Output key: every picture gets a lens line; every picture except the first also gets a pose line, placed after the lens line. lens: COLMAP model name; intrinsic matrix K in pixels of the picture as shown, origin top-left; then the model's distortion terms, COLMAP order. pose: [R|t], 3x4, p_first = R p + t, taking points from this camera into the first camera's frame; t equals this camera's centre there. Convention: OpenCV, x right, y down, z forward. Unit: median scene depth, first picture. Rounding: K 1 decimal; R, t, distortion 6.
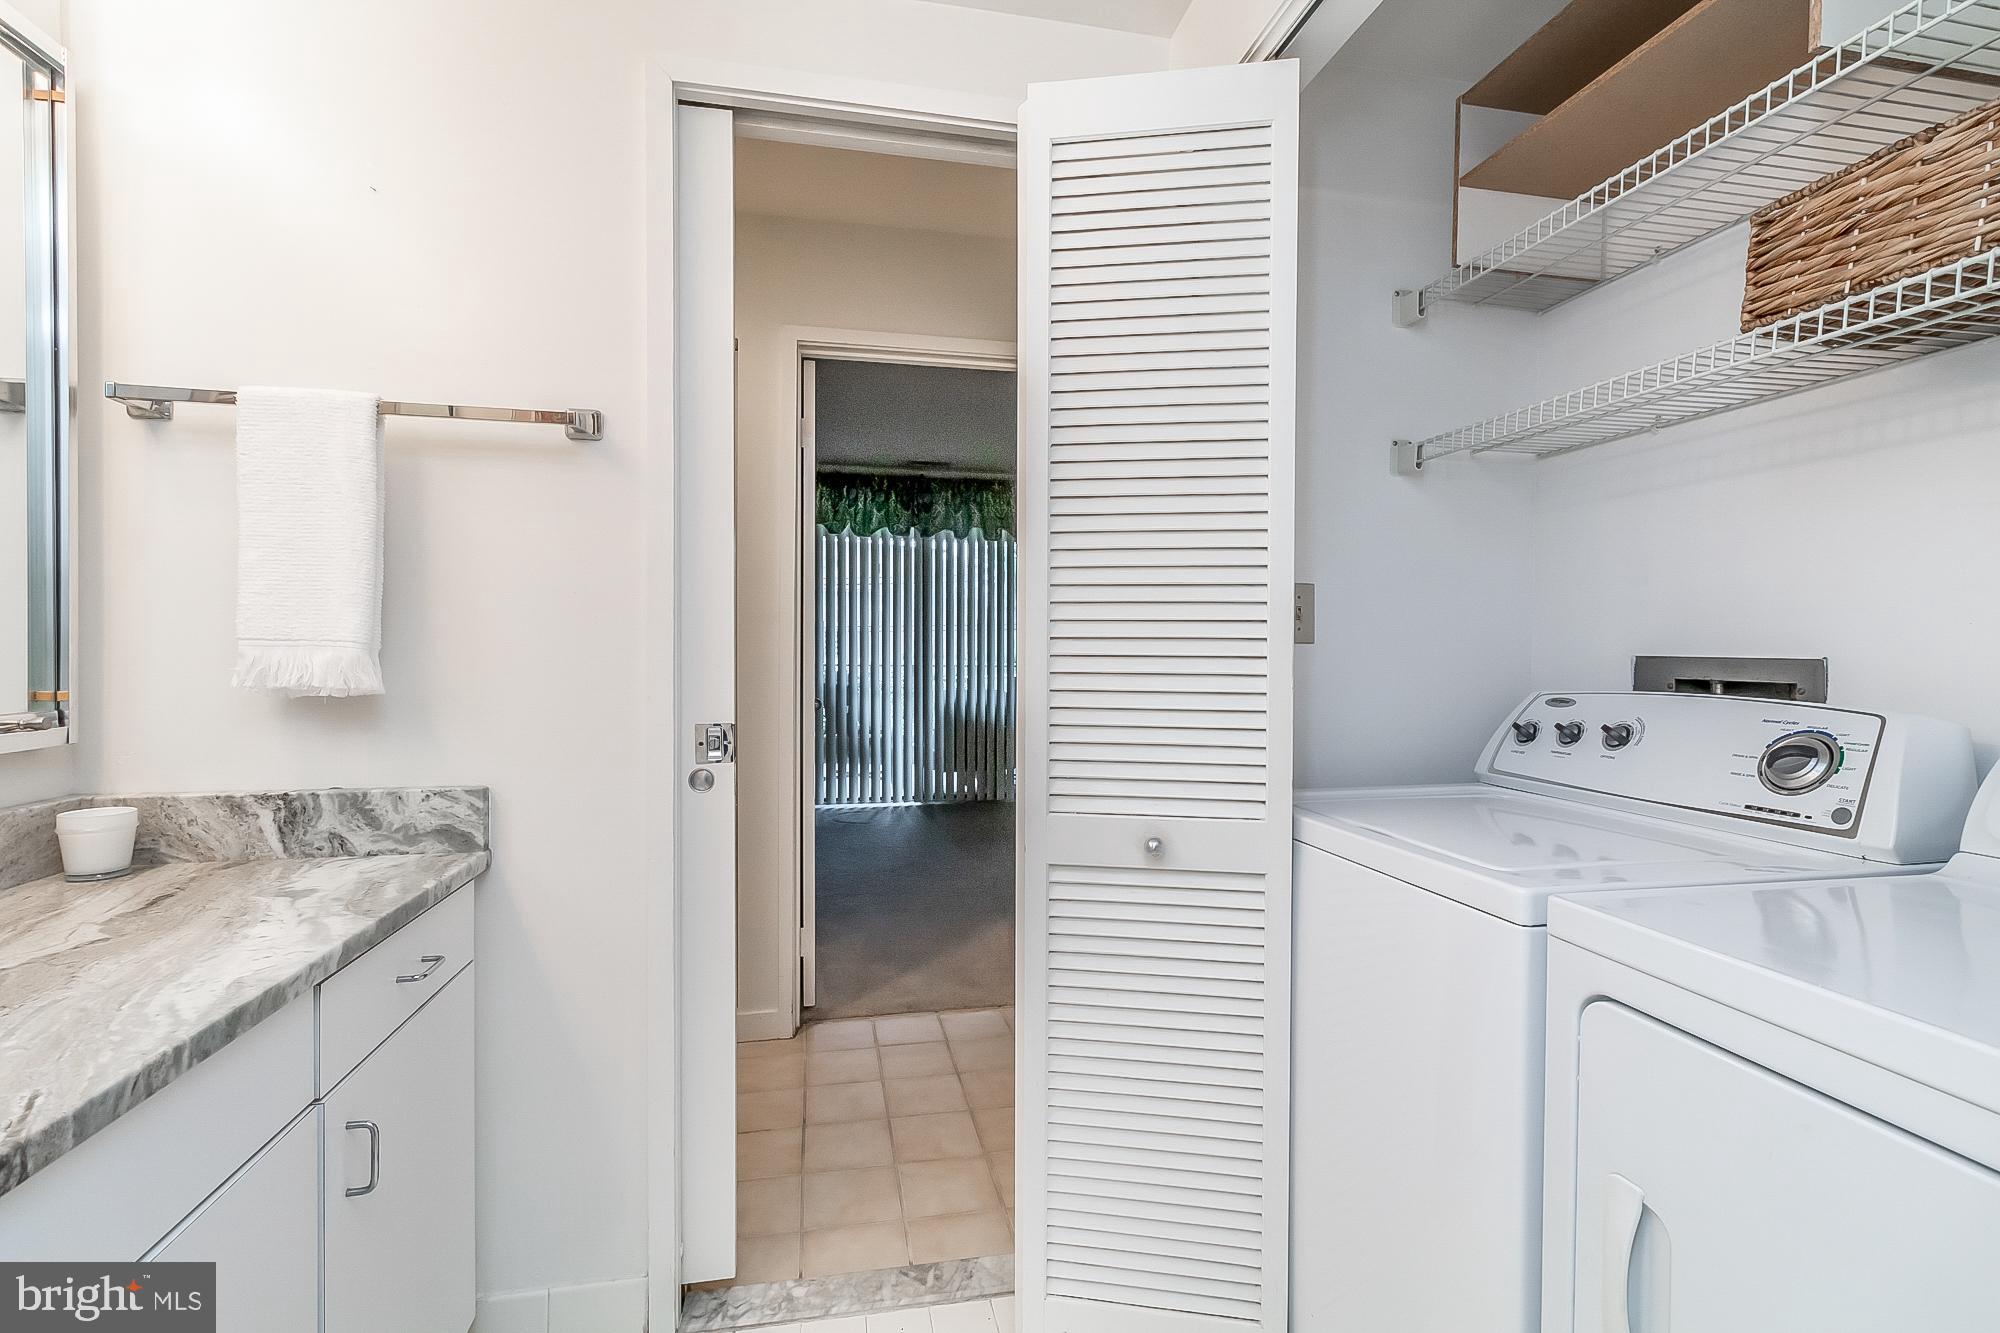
lens RADIAL K [[926.0, 0, 1003.9], [0, 926.0, 662.8], [0, 0, 1]] dist [0.005446, 0.001236]
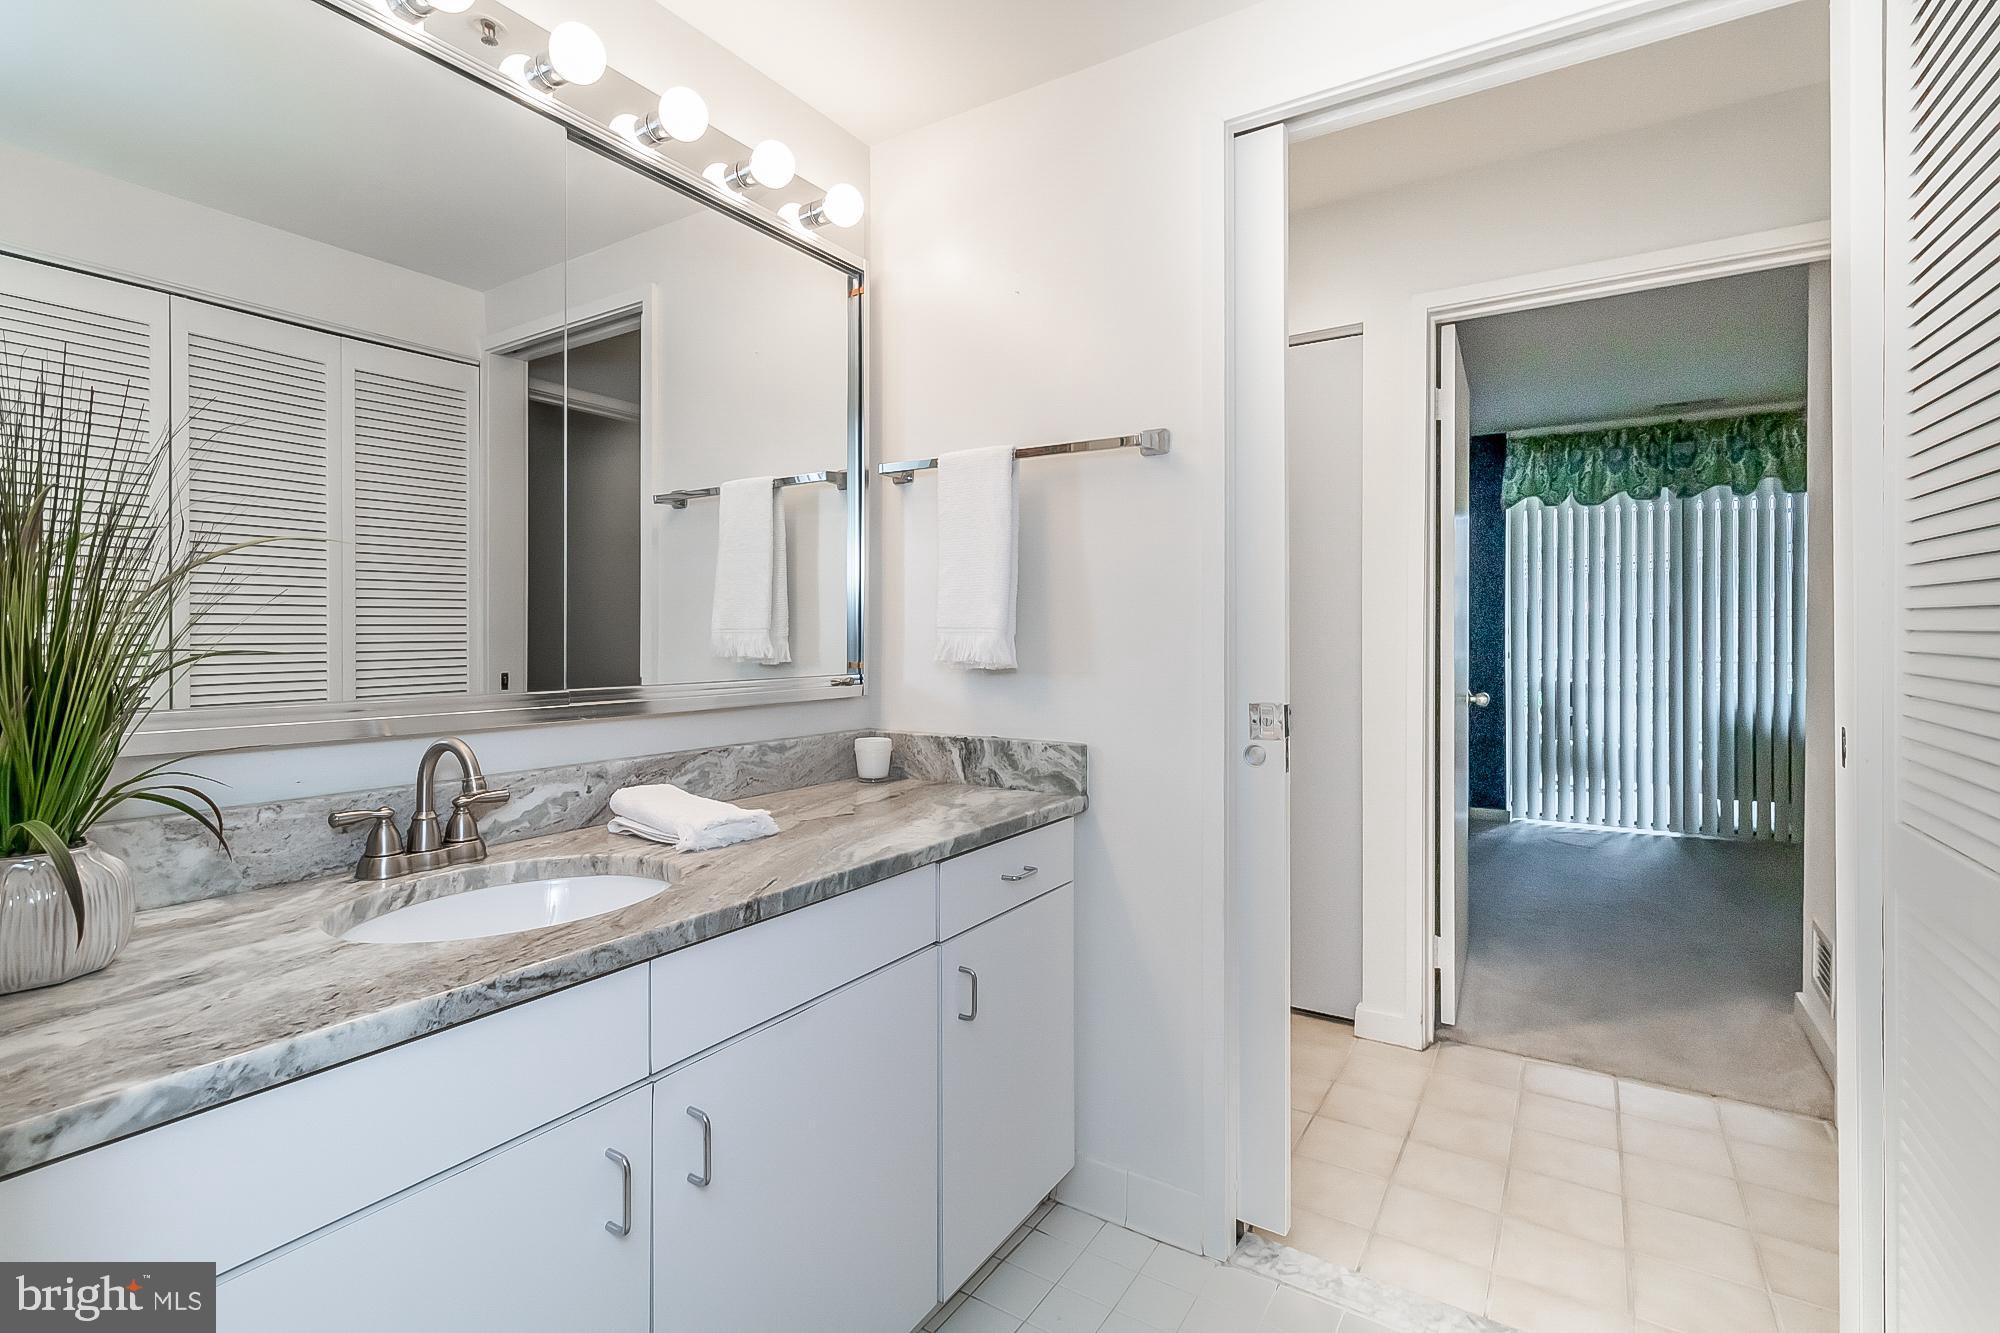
lens RADIAL K [[926.0, 0, 955.1], [0, 926.0, 647.8], [0, 0, 1]] dist [0.005446, 0.001236]
pose [[0.711172, 0.002494, -0.703013, 0.189550], [-0.008620, 0.999949, -0.005173, 0.011198], [0.702965, 0.009739, 0.711158, -0.008265]]
